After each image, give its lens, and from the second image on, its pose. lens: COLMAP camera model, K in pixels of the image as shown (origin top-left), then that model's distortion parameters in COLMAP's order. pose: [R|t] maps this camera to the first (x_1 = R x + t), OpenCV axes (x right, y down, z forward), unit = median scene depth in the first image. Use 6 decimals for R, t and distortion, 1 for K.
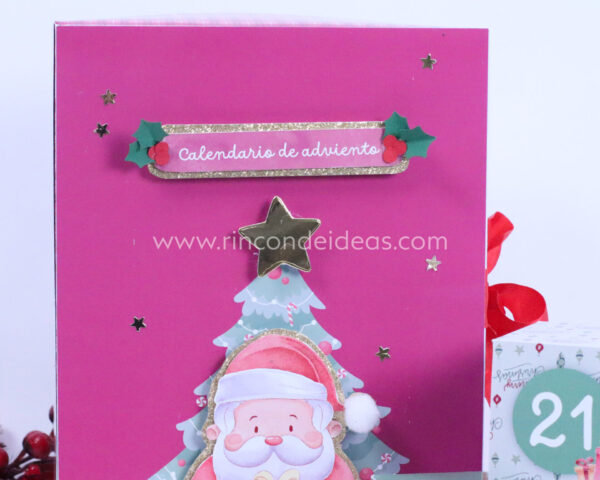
lens RADIAL K [[2056.1, 0, 300.0], [0, 2056.1, 240.0], [0, 0, 1]] dist [-0.114853, 1.196944]
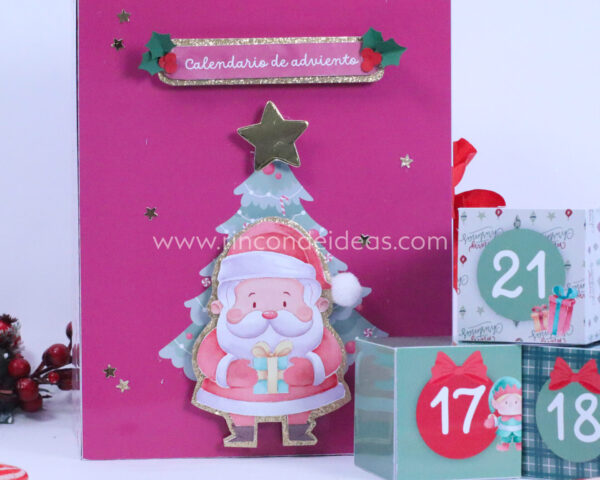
lens RADIAL K [[2056.1, 0, 300.0], [0, 2056.1, 240.0], [0, 0, 1]] dist [-0.114853, 1.196944]
pose [[0.999840, -0.012020, 0.013255, -0.010625], [0.012880, 0.997683, -0.066807, 0.133165], [-0.012421, 0.066967, 0.997678, -0.146143]]
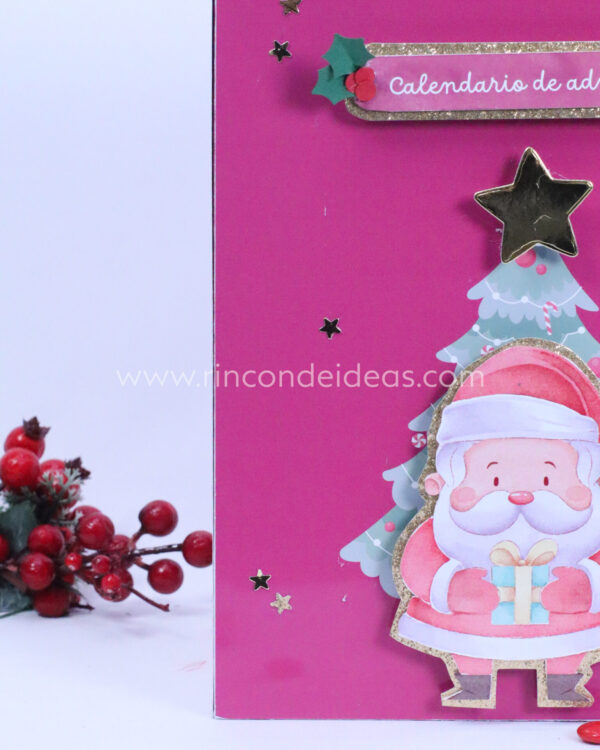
lens RADIAL K [[2570.1, 0, 300.7], [0, 2570.1, 354.0], [0, 0, 1]] dist [-0.114853, 1.196944]
pose [[0.991905, 0.016088, -0.125962, 0.022216], [-0.011507, 0.999249, 0.037010, 0.017219], [0.126462, -0.035261, 0.991345, 0.125737]]
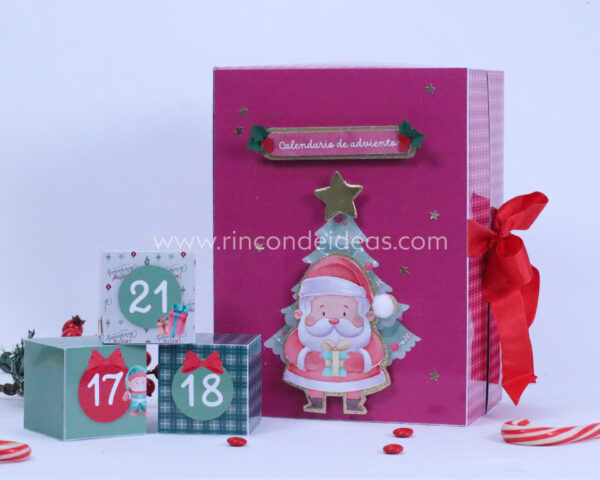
lens RADIAL K [[2056.1, 0, 300.0], [0, 2056.1, 240.0], [0, 0, 1]] dist [-0.114853, 1.196944]
pose [[0.911250, 0.020391, -0.411349, 0.634778], [-0.033406, 0.999142, -0.024475, 0.074229], [0.410497, 0.036044, 0.911149, -0.503376]]
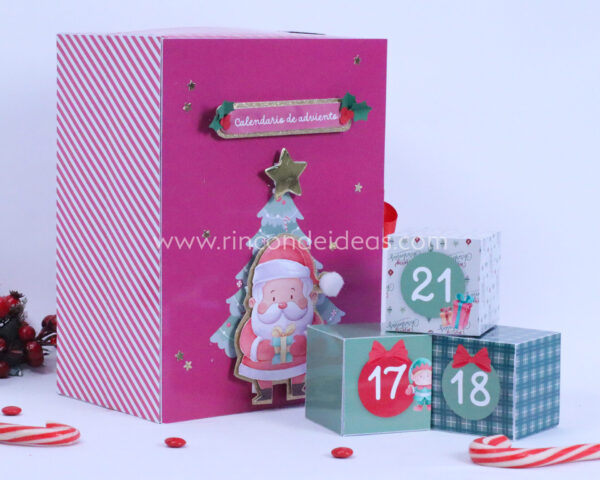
lens RADIAL K [[2056.1, 0, 300.0], [0, 2056.1, 240.0], [0, 0, 1]] dist [-0.114853, 1.196944]
pose [[0.856404, -0.053350, 0.513543, -0.797037], [0.038311, 0.998471, 0.039838, -0.013088], [-0.514883, -0.014443, 0.857139, -0.335569]]
